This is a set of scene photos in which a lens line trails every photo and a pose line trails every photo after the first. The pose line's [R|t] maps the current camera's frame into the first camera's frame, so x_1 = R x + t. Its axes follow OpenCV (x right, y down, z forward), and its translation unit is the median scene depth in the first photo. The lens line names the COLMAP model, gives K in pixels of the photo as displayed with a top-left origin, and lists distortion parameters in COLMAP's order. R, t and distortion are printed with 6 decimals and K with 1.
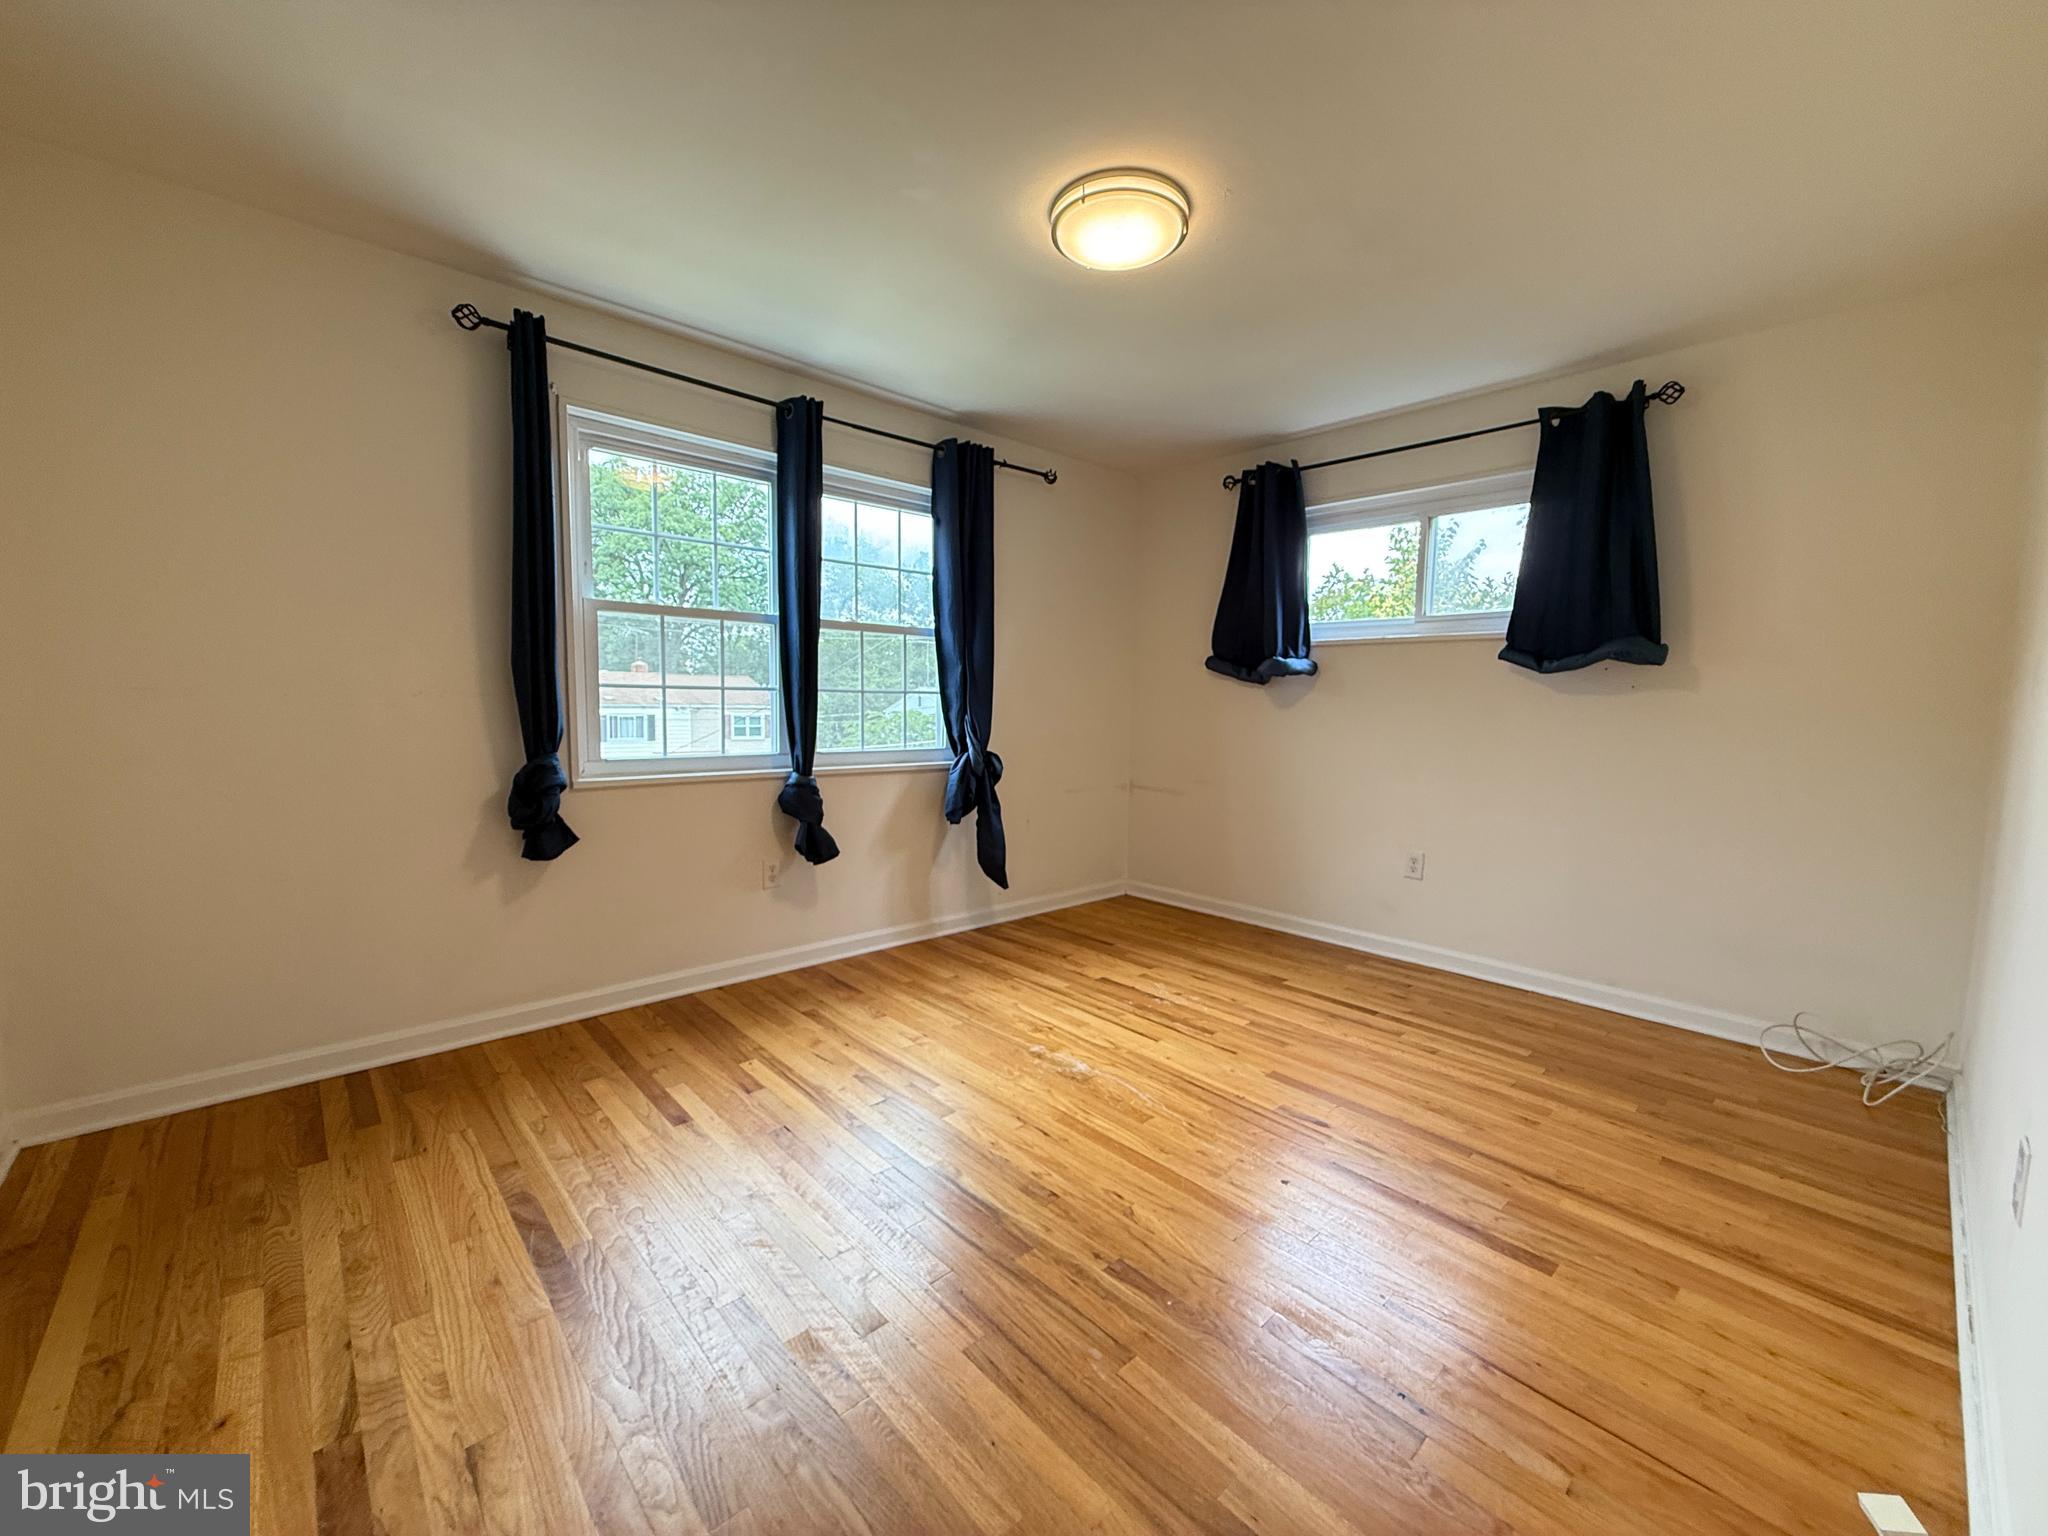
lens RADIAL K [[819.1, 0, 1022.2], [0, 819.1, 770.7], [0, 0, 1]] dist [-0.001153, -0.000042]
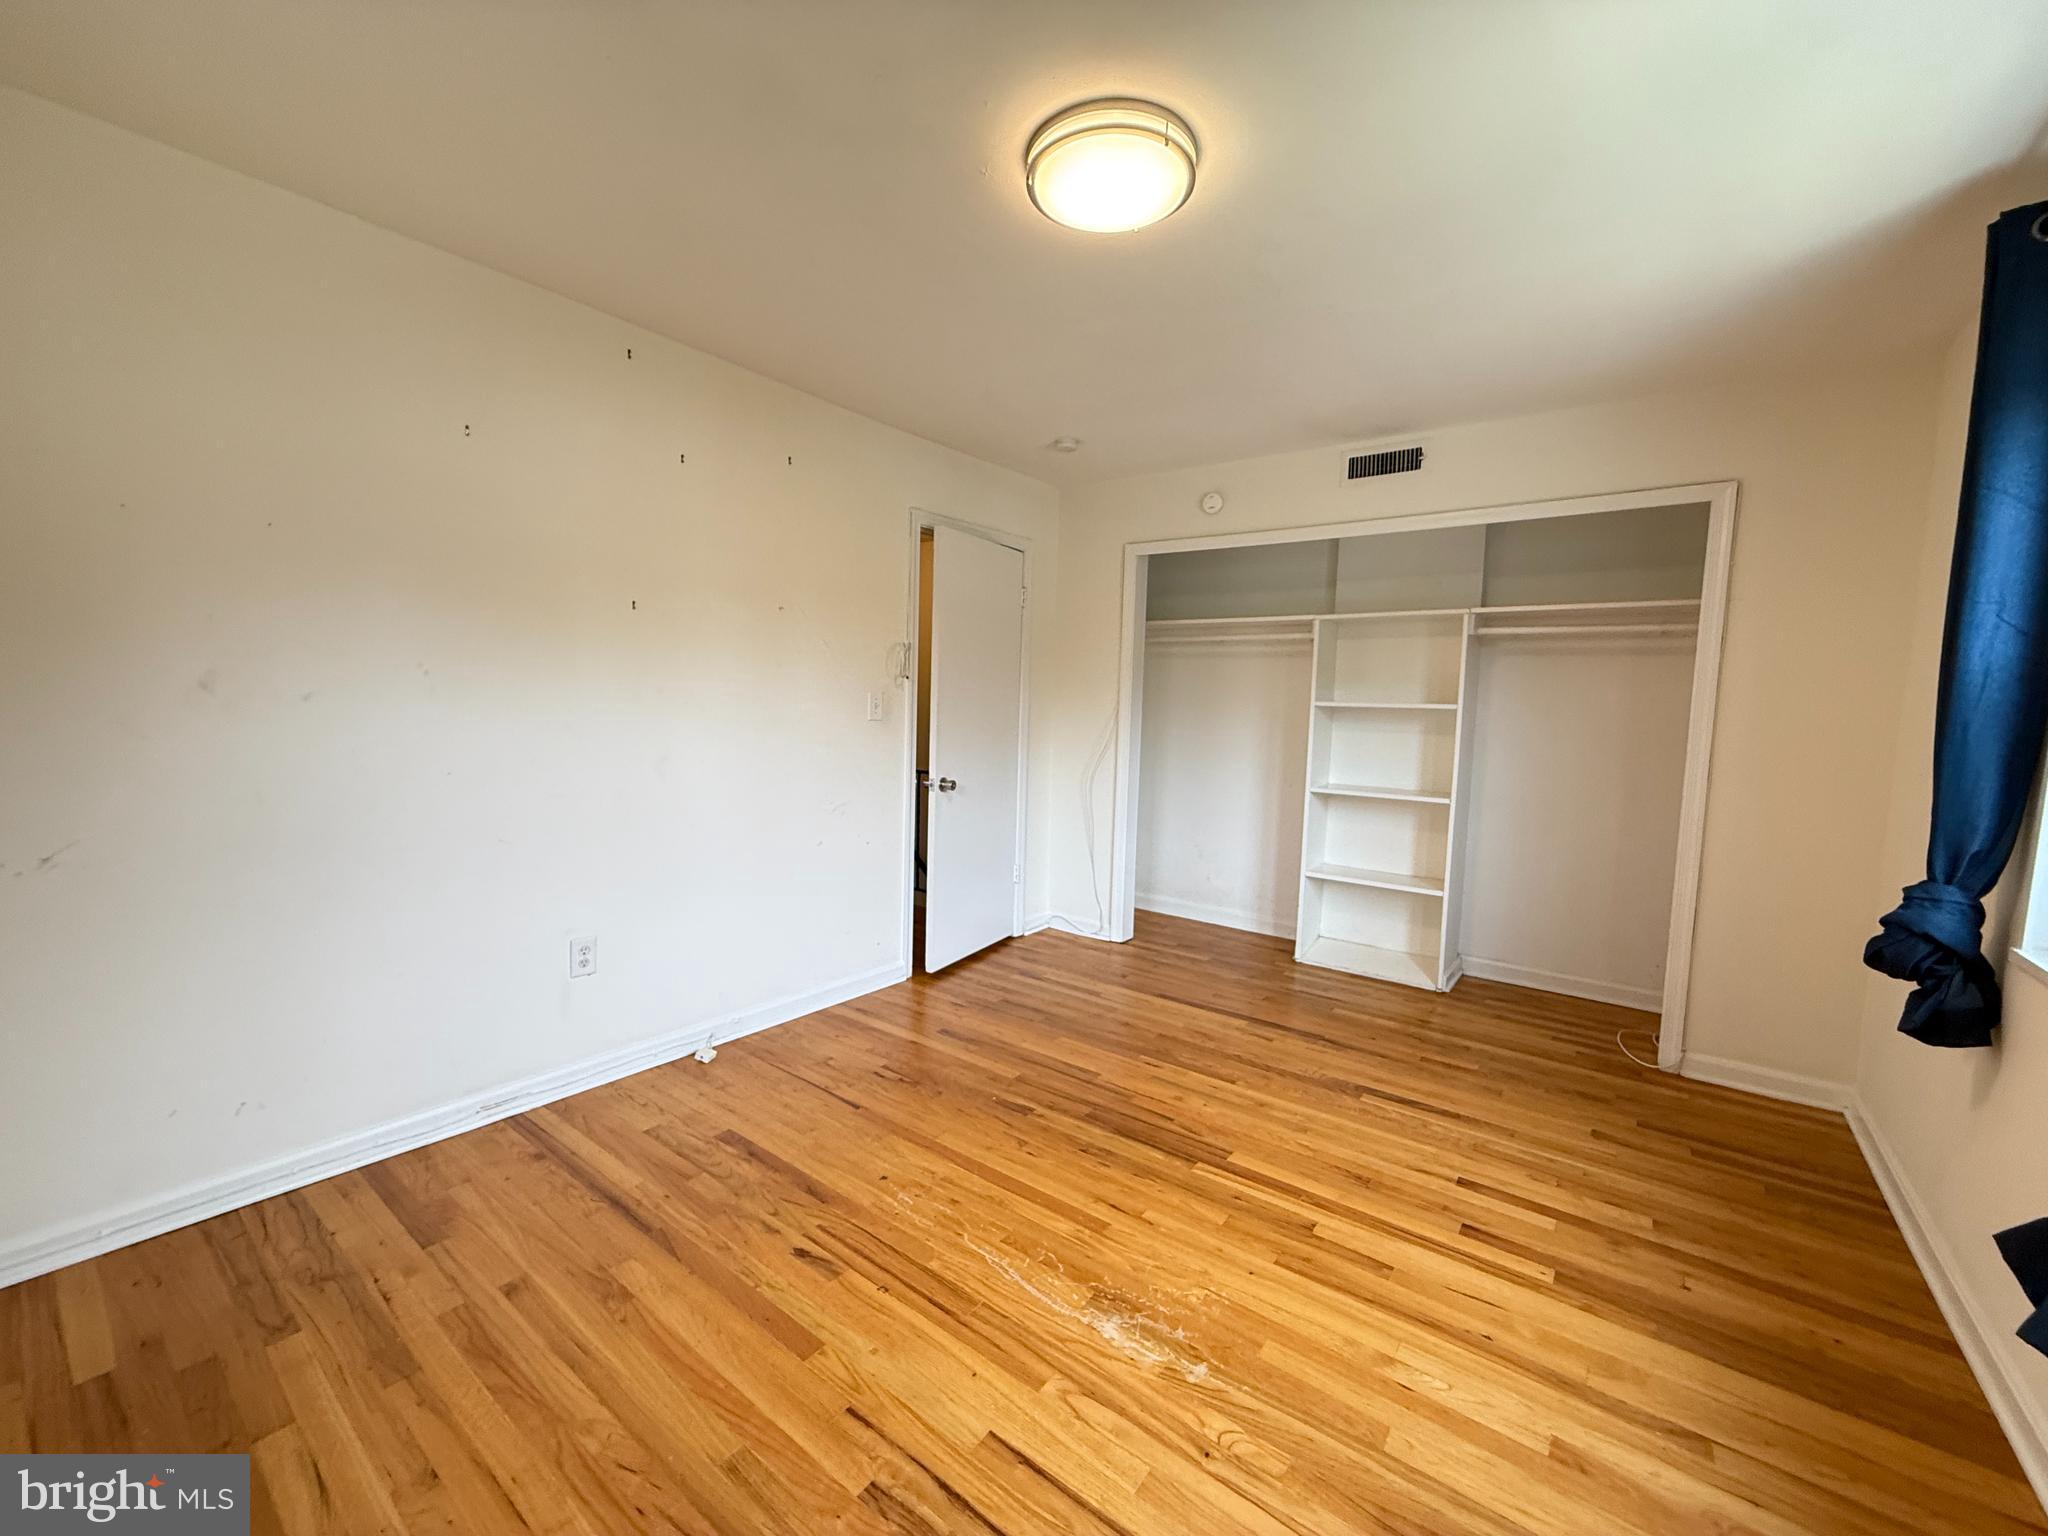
lens RADIAL K [[819.1, 0, 1027.0], [0, 819.1, 765.5], [0, 0, 1]] dist [-0.001153, -0.000042]
pose [[-0.983138, -0.032451, -0.179963, 0.305620], [-0.061640, 0.985342, 0.159064, -0.201729], [0.172163, 0.167475, -0.970728, 1.759076]]
